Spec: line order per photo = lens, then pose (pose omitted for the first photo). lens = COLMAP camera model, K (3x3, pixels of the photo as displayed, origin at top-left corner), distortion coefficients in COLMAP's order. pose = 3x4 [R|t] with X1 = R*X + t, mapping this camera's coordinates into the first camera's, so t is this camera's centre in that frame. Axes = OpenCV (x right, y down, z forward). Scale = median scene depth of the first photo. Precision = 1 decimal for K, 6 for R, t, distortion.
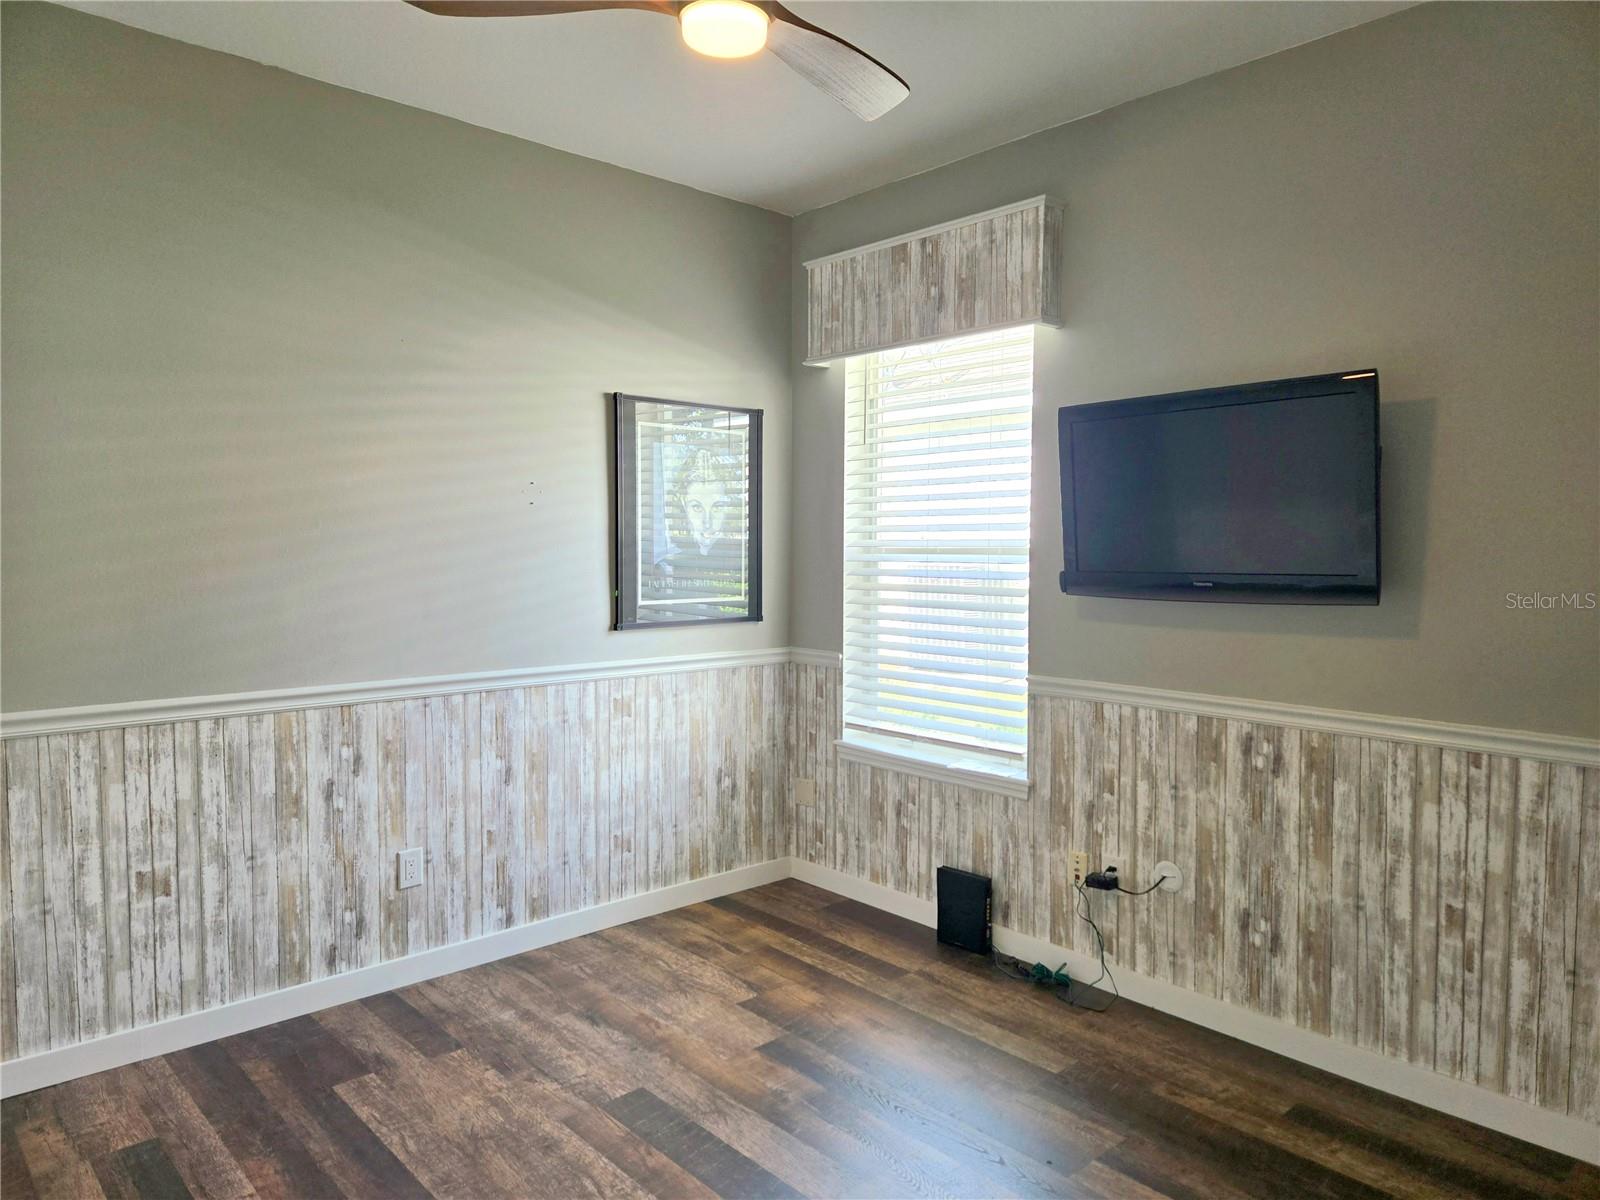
lens RADIAL K [[1087.1, 0, 800.0], [0, 1087.1, 600.0], [0, 0, 1]] dist [0.077422, -0.056075]
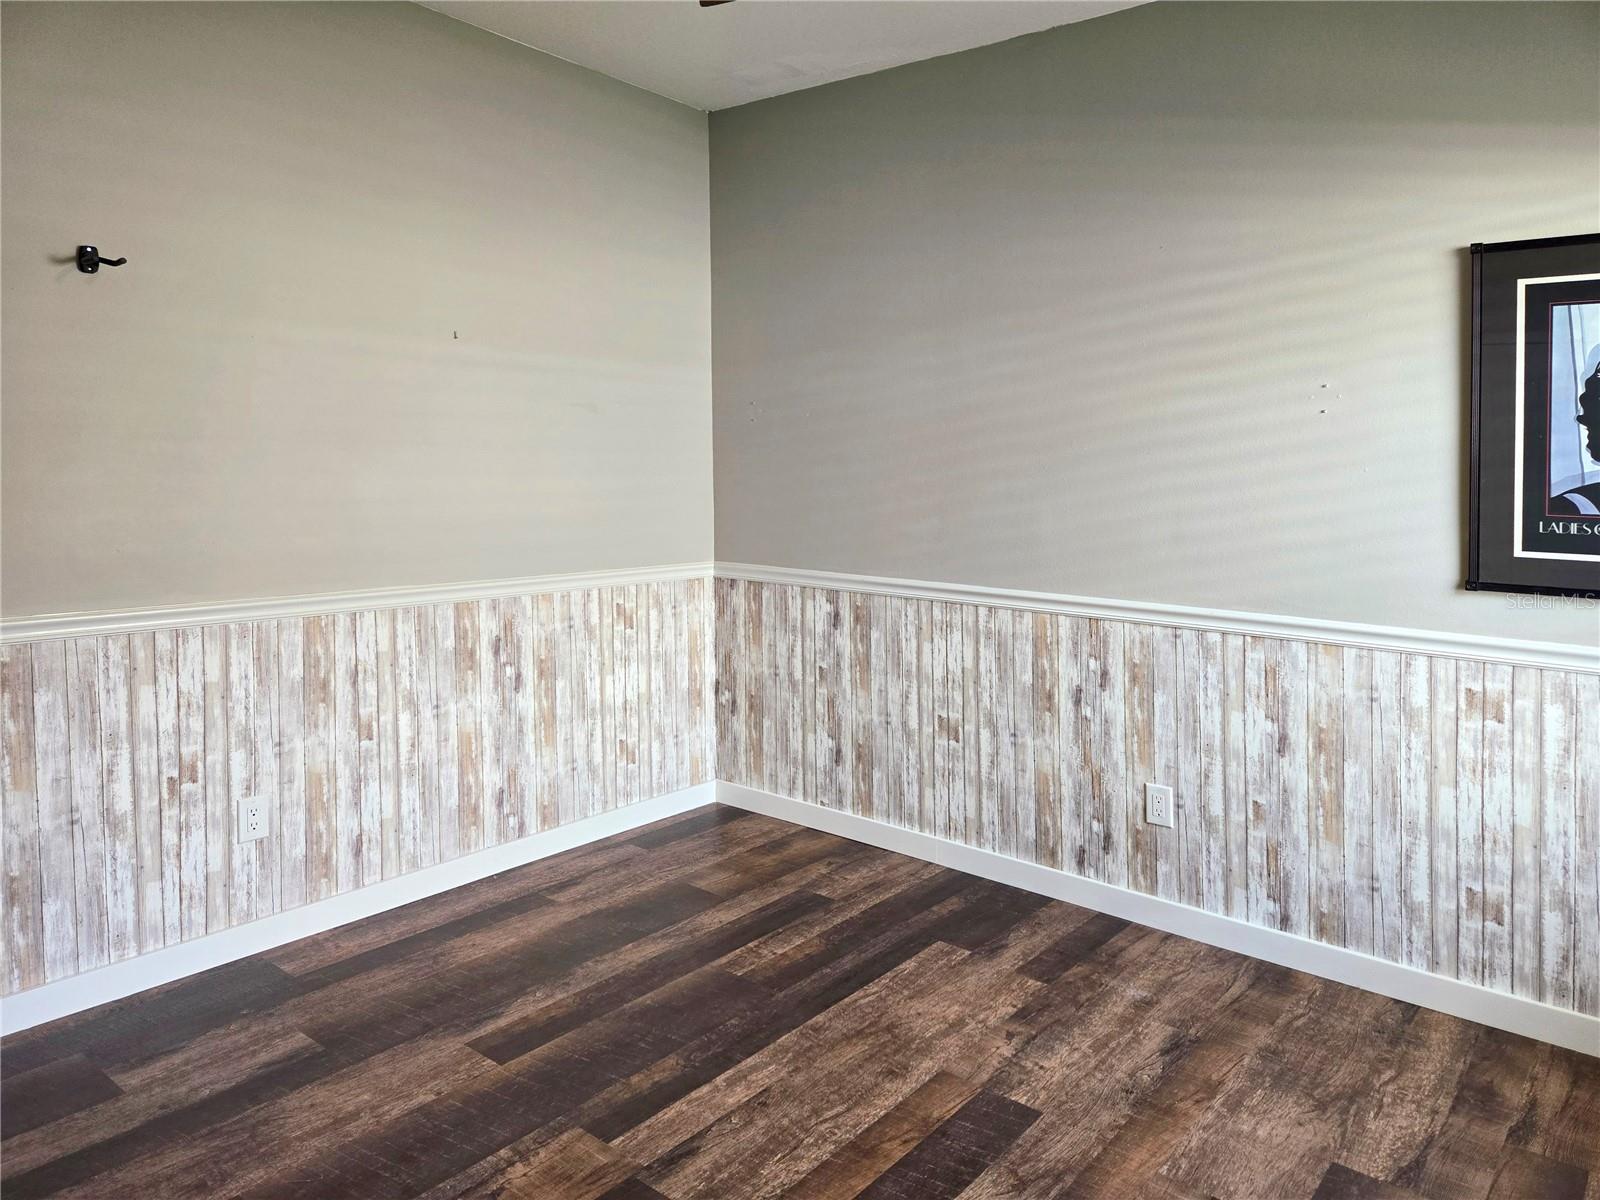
lens RADIAL K [[1080.2, 0, 863.8], [0, 1080.2, 518.6], [0, 0, 1]] dist [0.076450, -0.055589]
pose [[0.172182, 0.049730, -0.983809, 0.544074], [-0.069156, 0.996871, 0.038287, -0.021079], [0.982635, 0.061444, 0.175082, 0.609003]]
